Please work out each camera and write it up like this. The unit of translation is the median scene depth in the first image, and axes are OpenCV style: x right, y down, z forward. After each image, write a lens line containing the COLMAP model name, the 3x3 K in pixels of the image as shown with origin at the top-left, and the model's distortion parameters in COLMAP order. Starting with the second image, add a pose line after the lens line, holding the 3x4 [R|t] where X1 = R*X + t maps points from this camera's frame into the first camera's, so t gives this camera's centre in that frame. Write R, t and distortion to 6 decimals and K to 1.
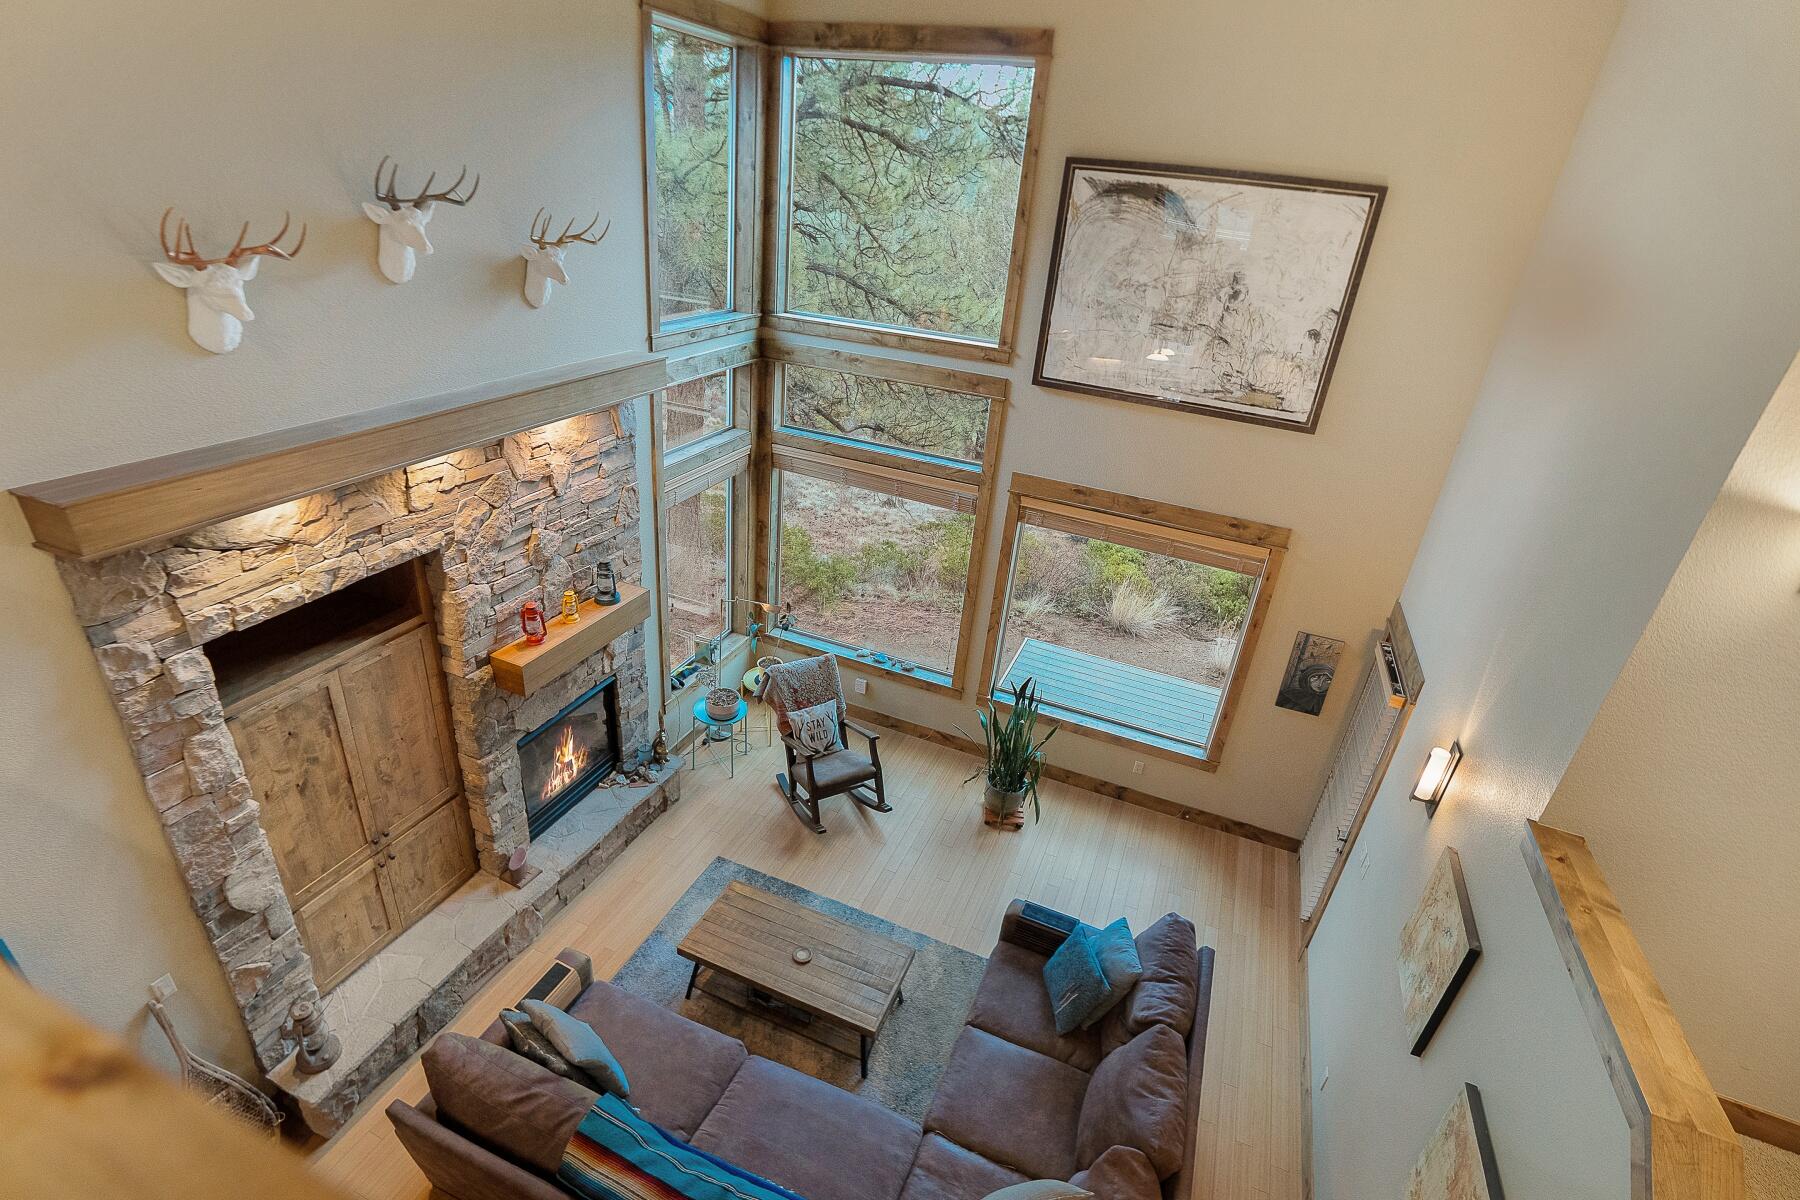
lens RADIAL K [[858.7, 0, 887.9], [0, 858.7, 605.3], [0, 0, 1]] dist [-0.048750, 0.017527]
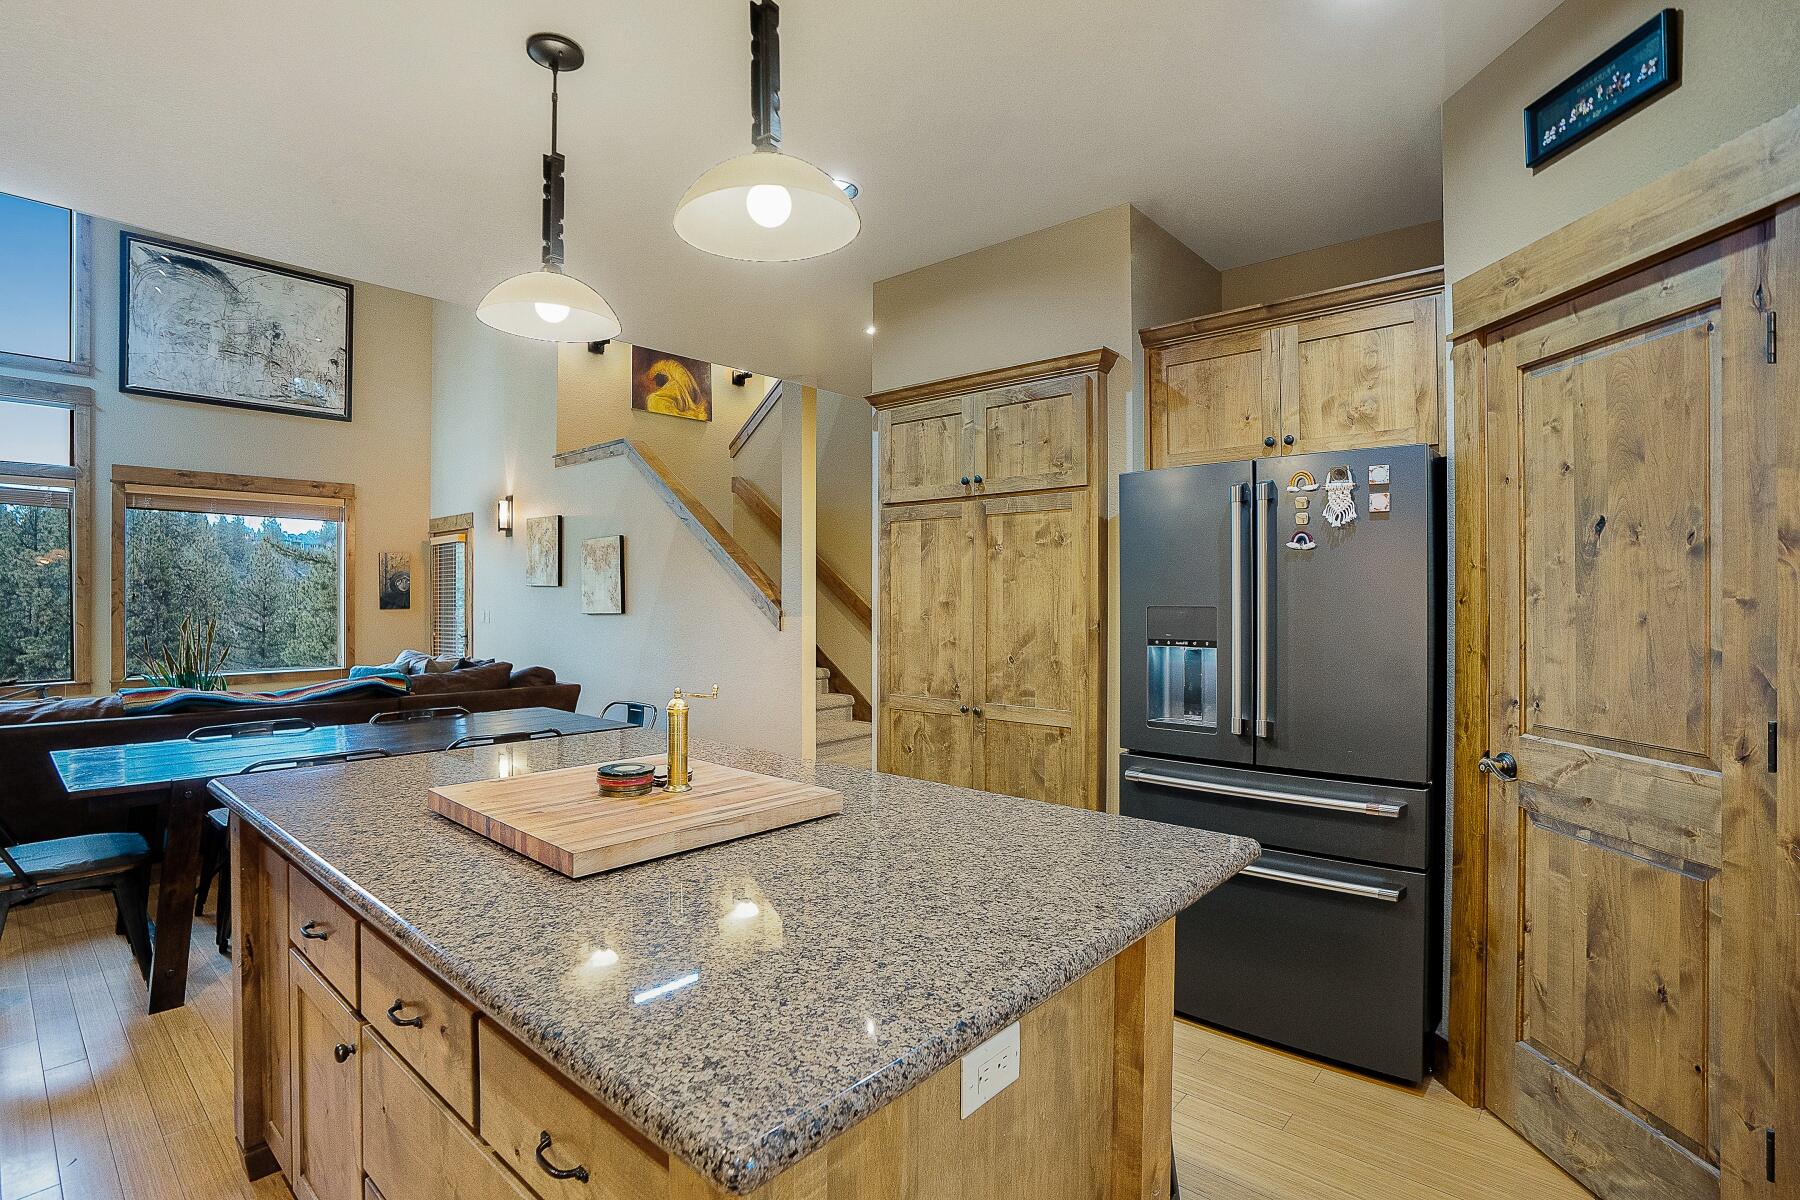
lens RADIAL K [[858.7, 0, 895.0], [0, 858.7, 604.5], [0, 0, 1]] dist [-0.048750, 0.017527]
pose [[0.320491, -0.088804, 0.943080, -0.803203], [0.446195, 0.892379, -0.067603, 0.761896], [-0.835581, 0.442463, 0.325624, -0.286762]]
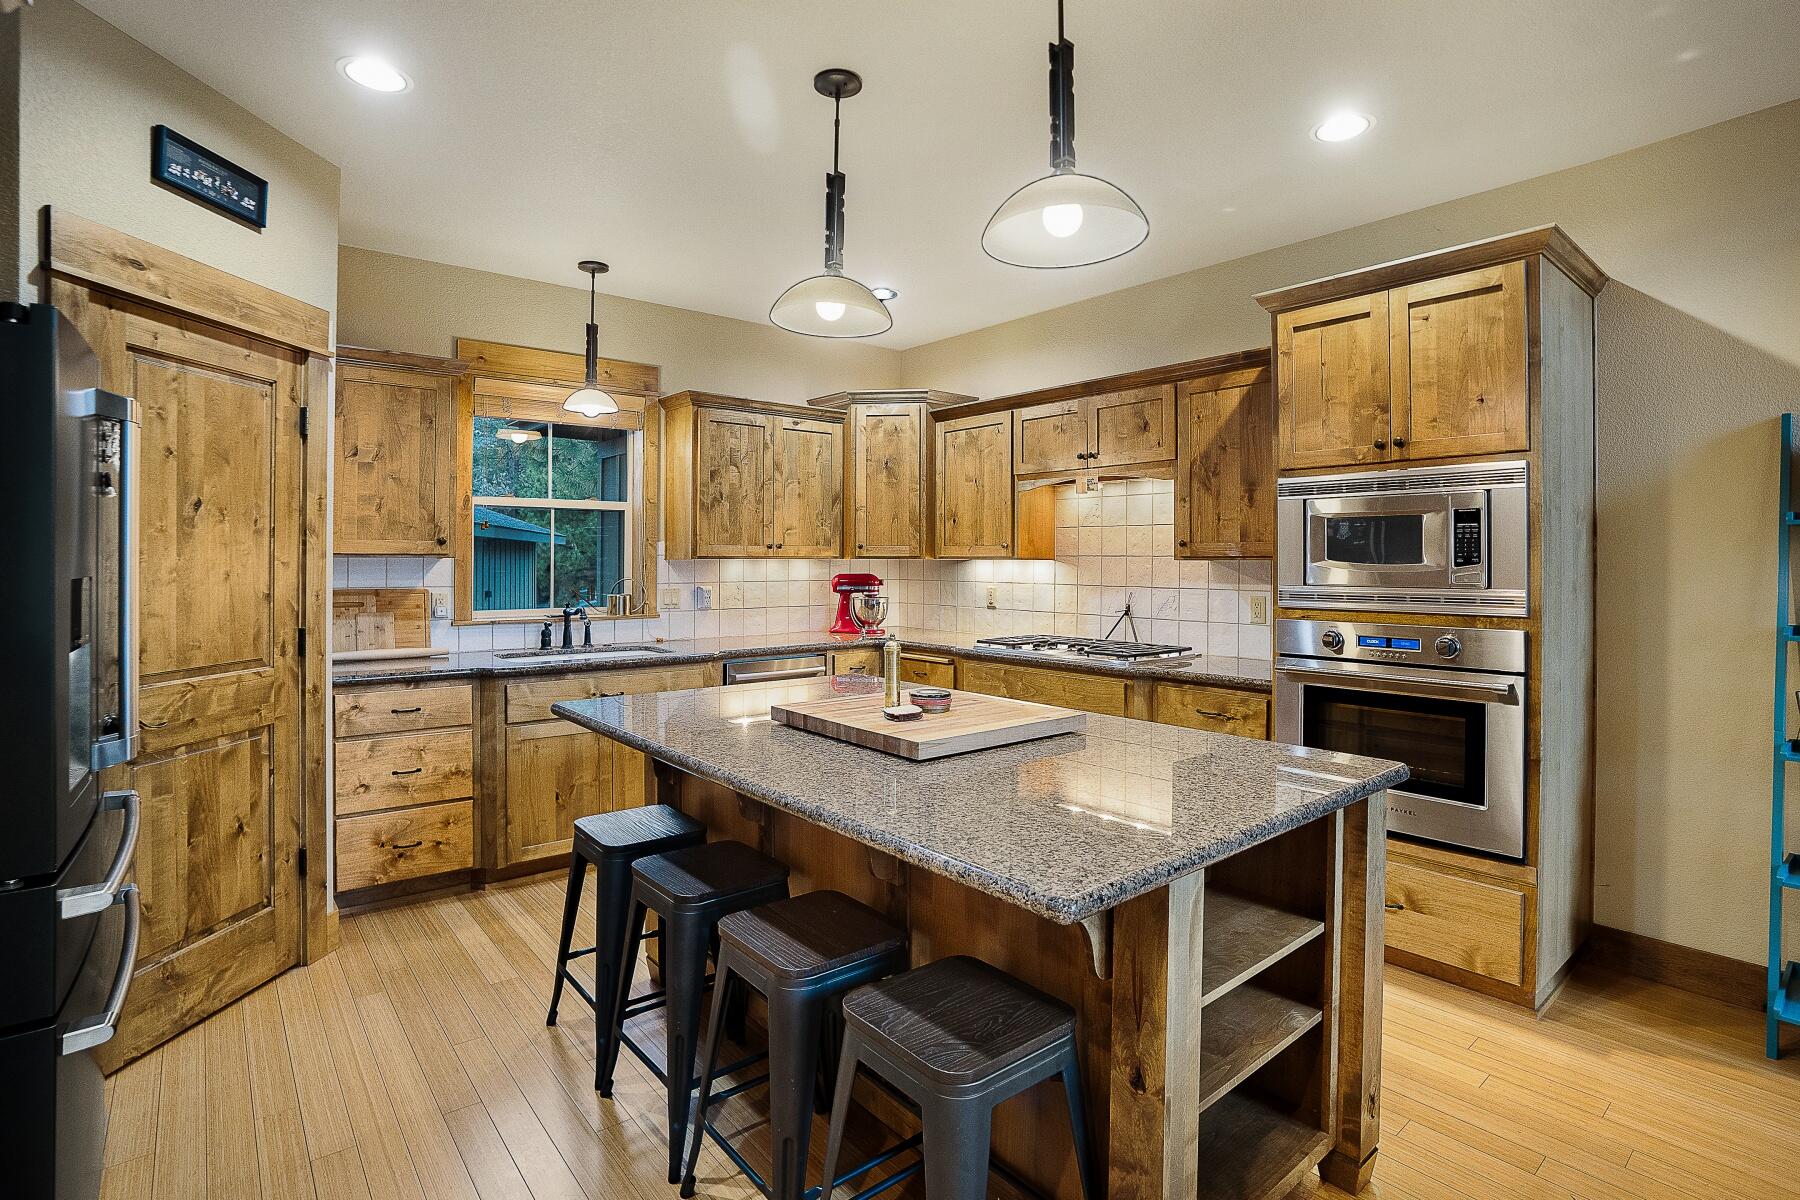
lens RADIAL K [[858.7, 0, 871.9], [0, 858.7, 560.4], [0, 0, 1]] dist [-0.048750, 0.017527]
pose [[-0.470659, -0.084776, -0.878233, -0.094469], [-0.434021, 0.888862, 0.146797, 0.631042], [0.768183, 0.450263, -0.455146, 0.098247]]
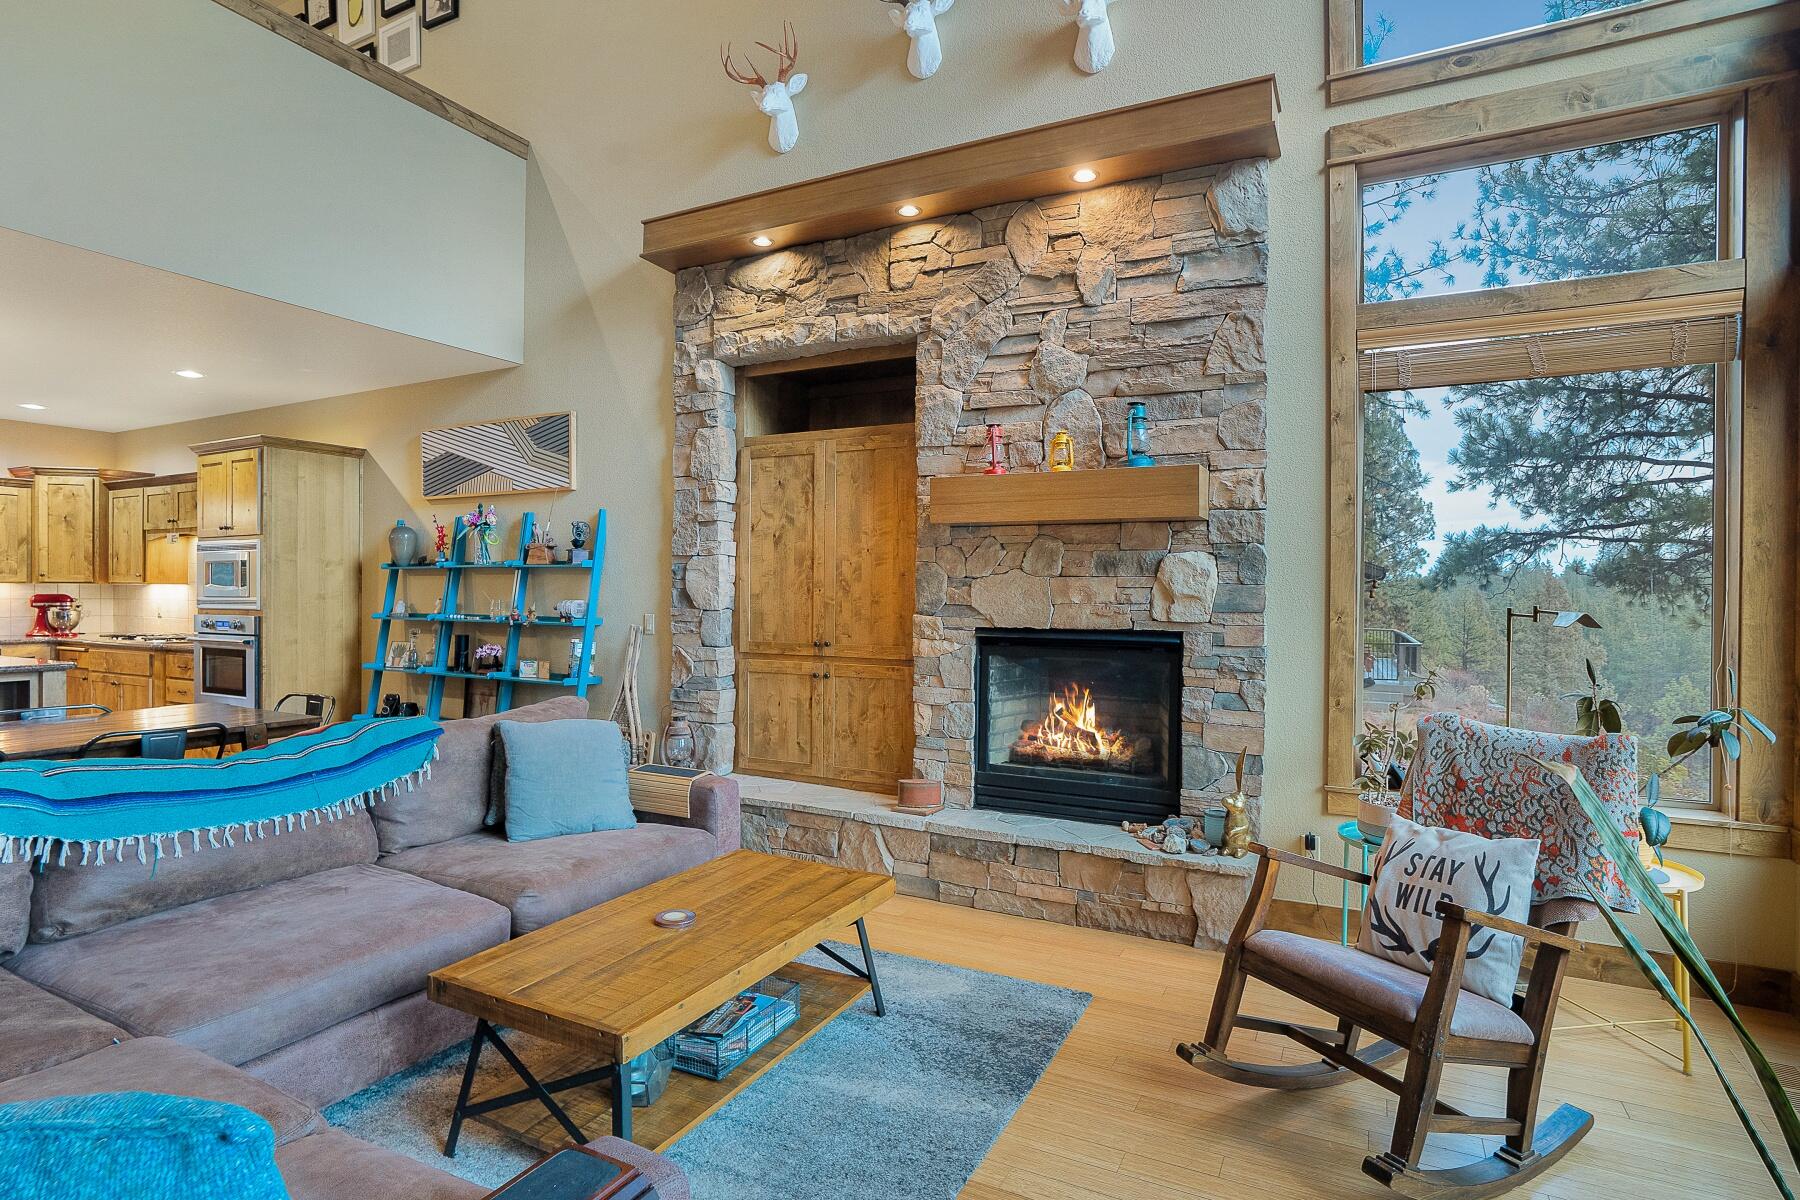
lens RADIAL K [[934.0, 0, 898.1], [0, 934.0, 592.2], [0, 0, 1]] dist [-0.046019, 0.012164]
pose [[-0.079852, -0.084342, -0.993232, 0.413905], [-0.459239, 0.887481, -0.038441, 0.203105], [0.884717, 0.453061, -0.109601, 1.054685]]
